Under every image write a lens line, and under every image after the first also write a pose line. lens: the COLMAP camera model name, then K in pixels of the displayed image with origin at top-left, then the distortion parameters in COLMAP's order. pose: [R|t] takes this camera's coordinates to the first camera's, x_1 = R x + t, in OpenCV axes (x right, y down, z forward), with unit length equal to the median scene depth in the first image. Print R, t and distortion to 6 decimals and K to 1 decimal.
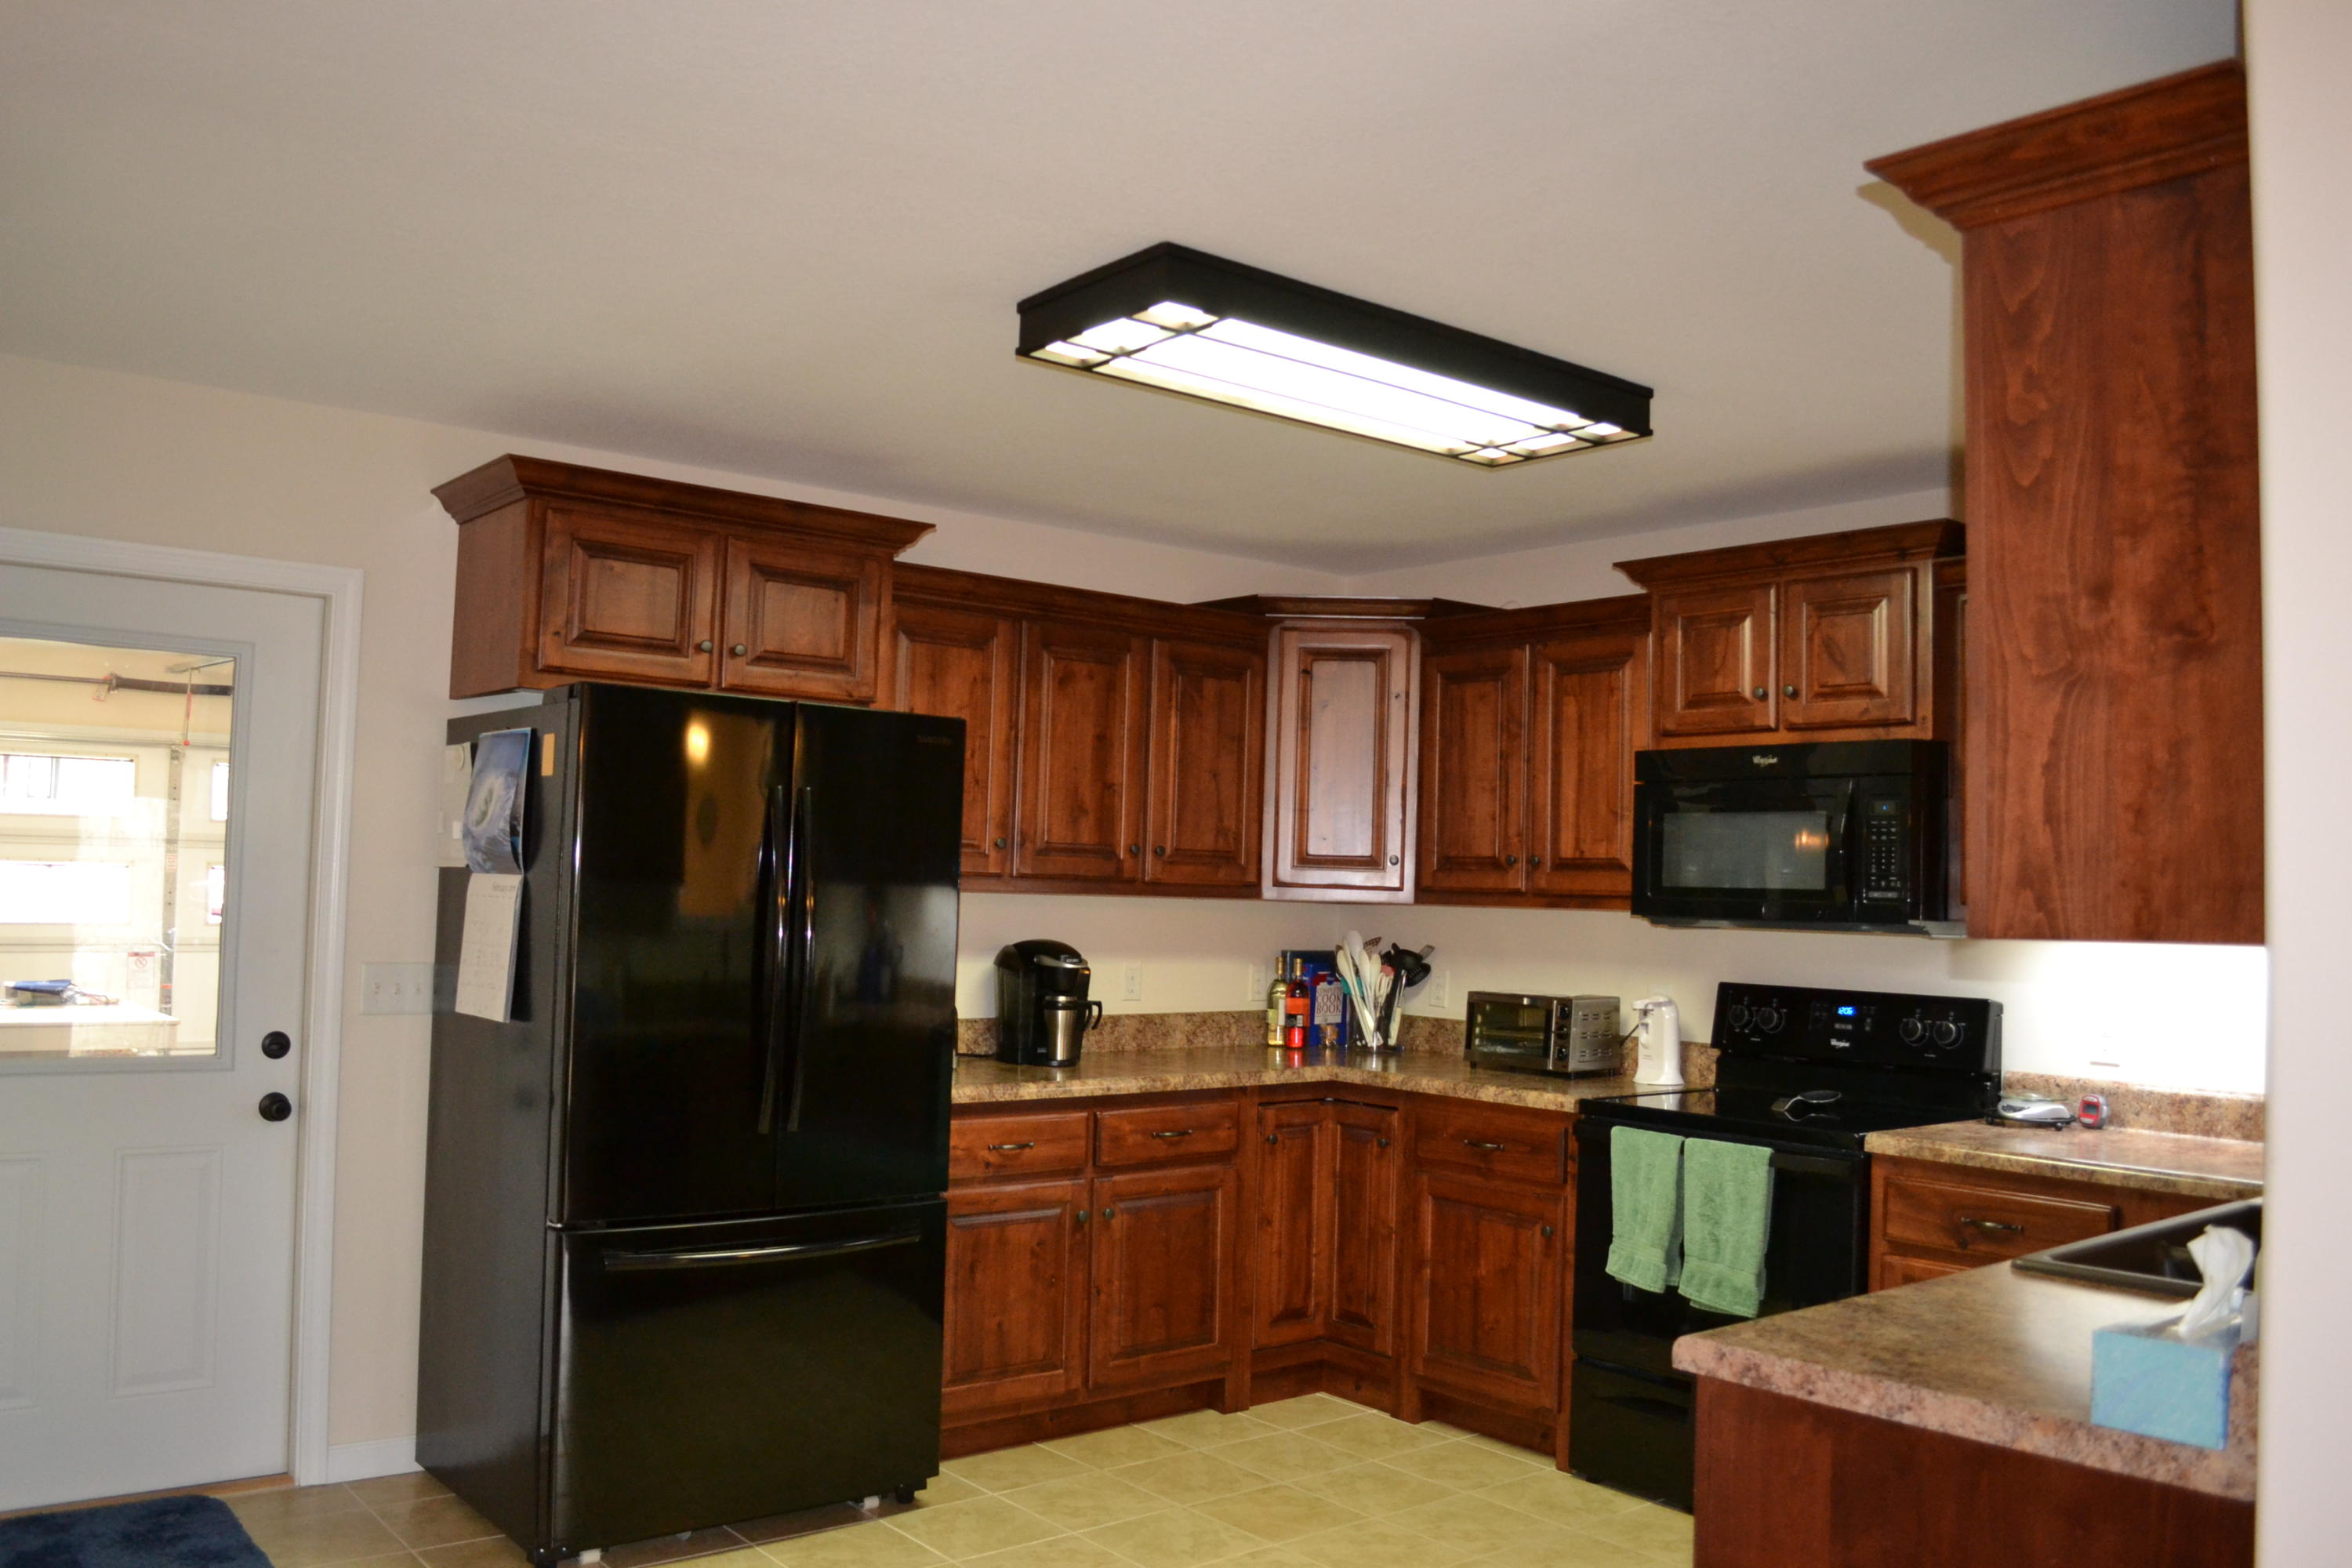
lens RADIAL K [[1874.6, 0, 1144.5], [0, 1874.6, 779.0], [0, 0, 1]] dist [-0.083771, 0.010006]
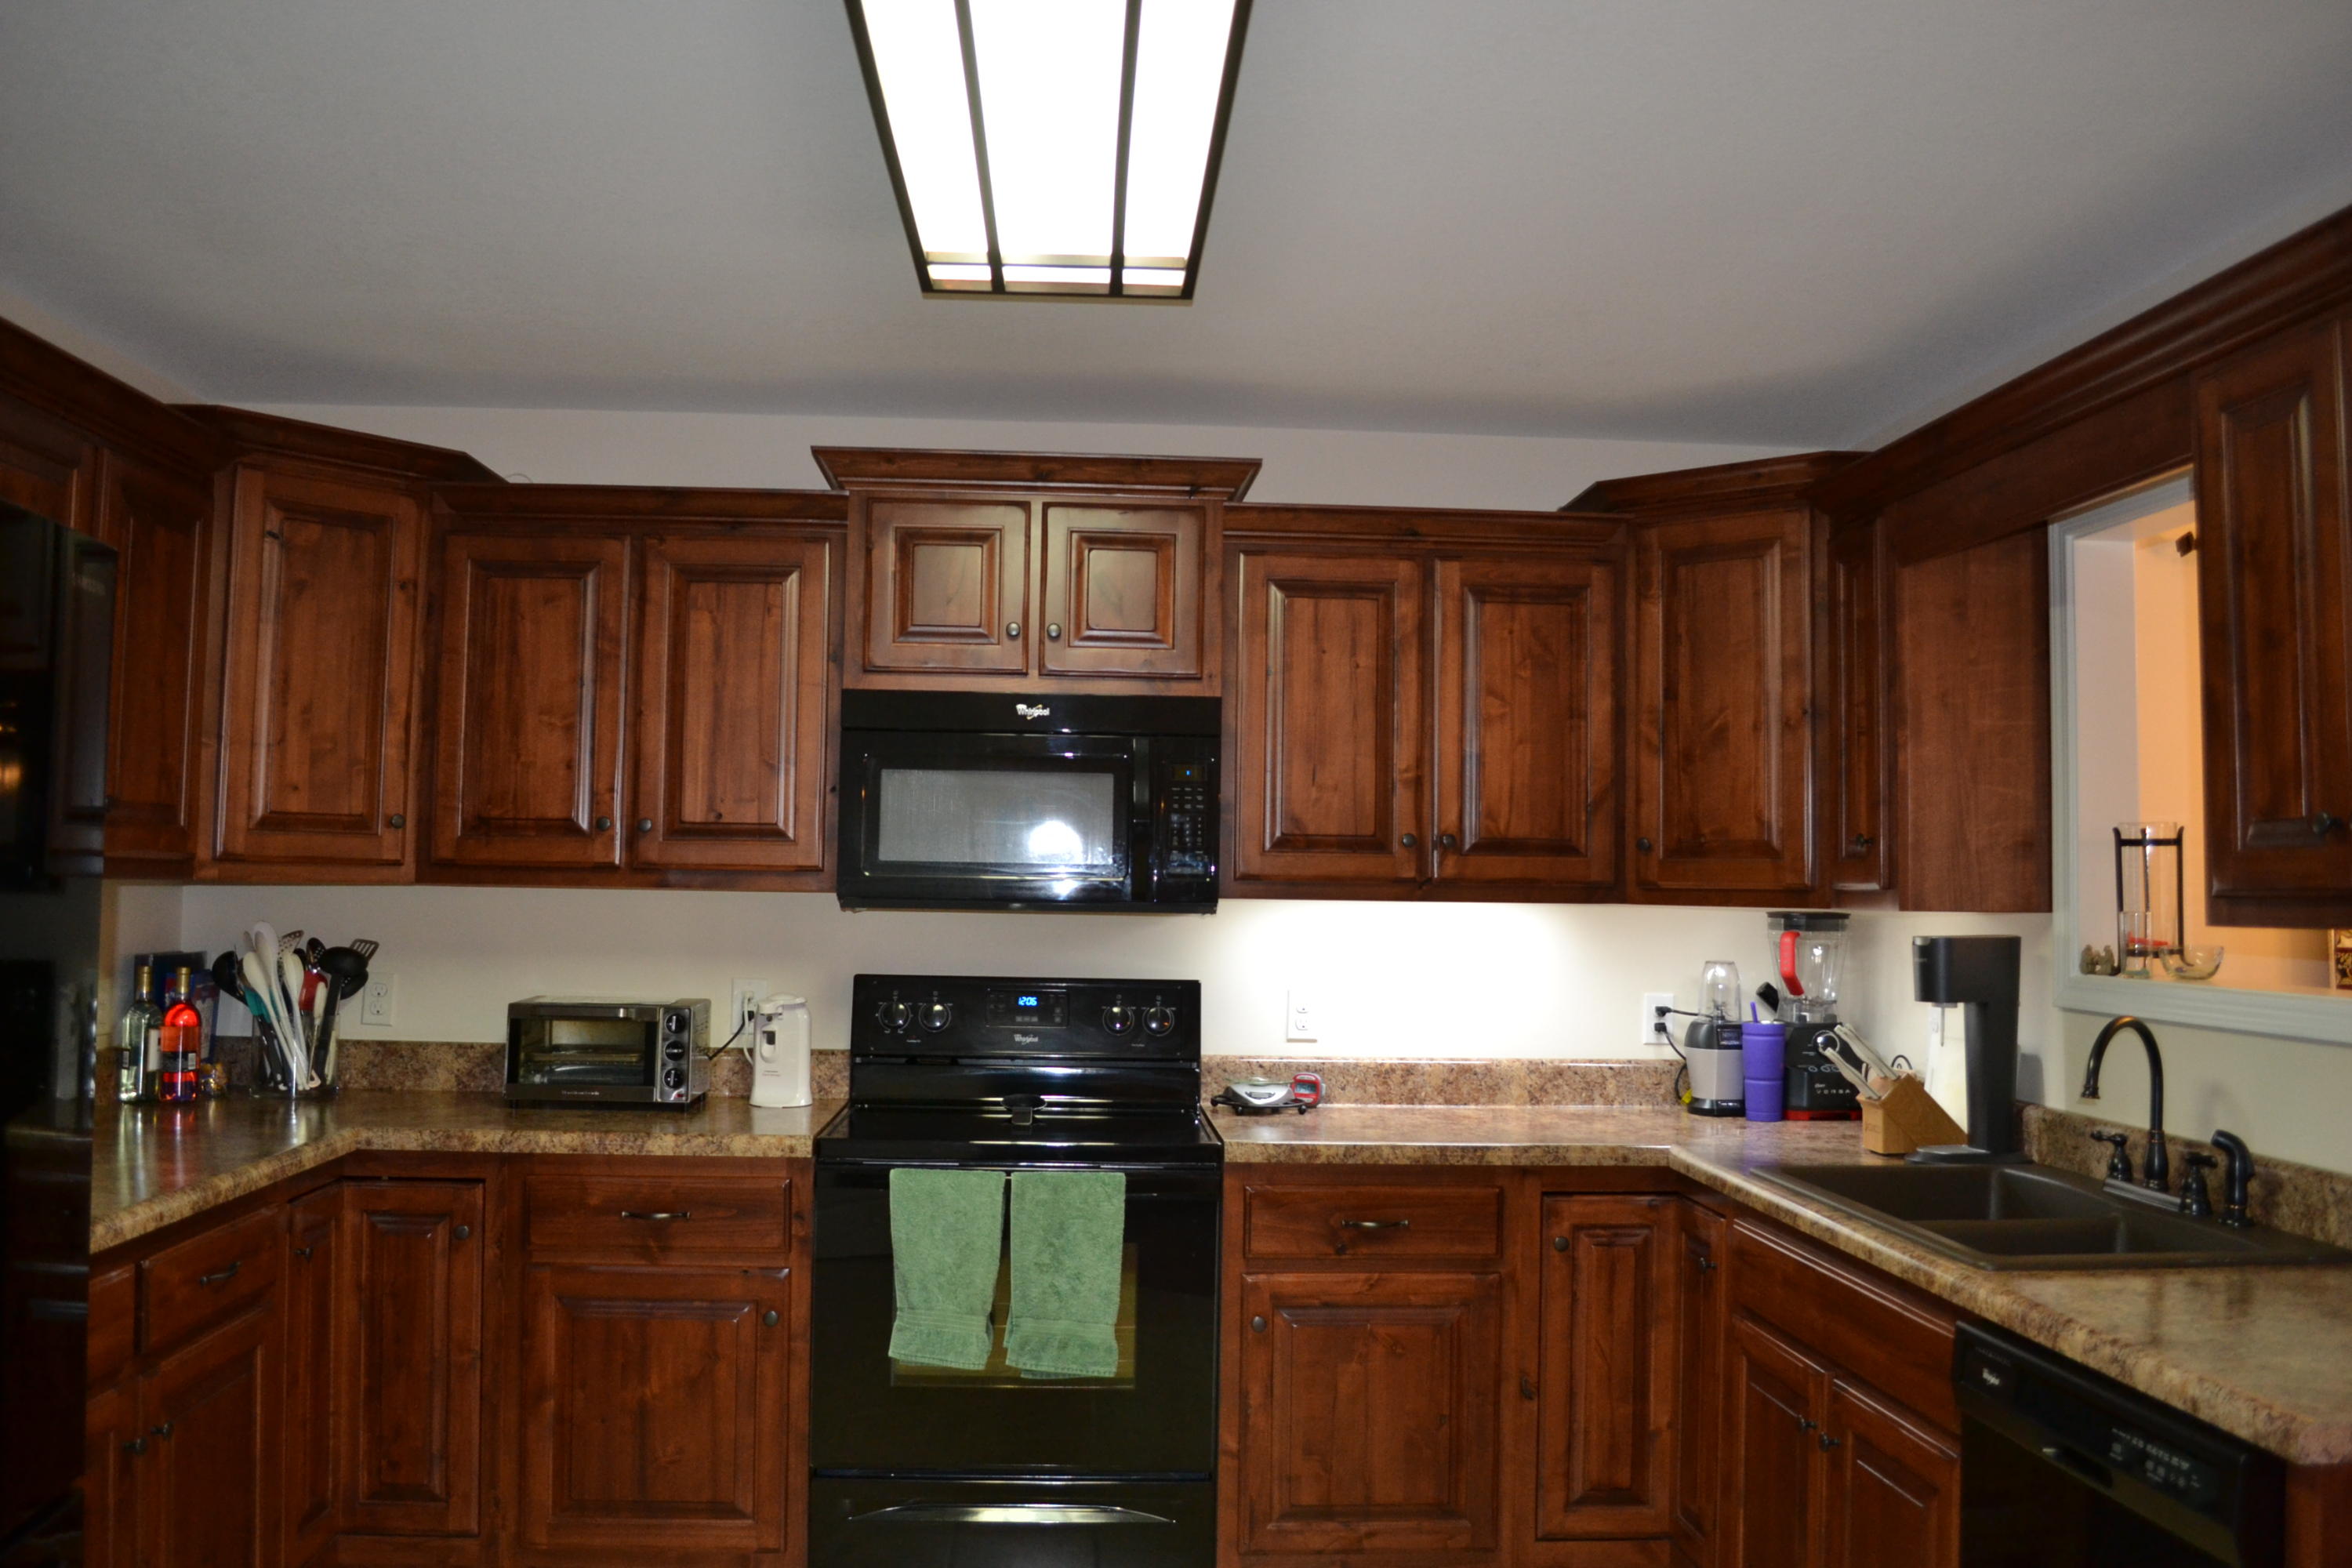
lens RADIAL K [[1874.6, 0, 1144.5], [0, 1874.6, 779.0], [0, 0, 1]] dist [-0.083771, 0.010006]
pose [[0.584620, 0.025102, 0.810919, -0.290026], [-0.046054, 0.998936, 0.002281, 0.014709], [-0.809999, -0.038680, 0.585154, 0.412903]]
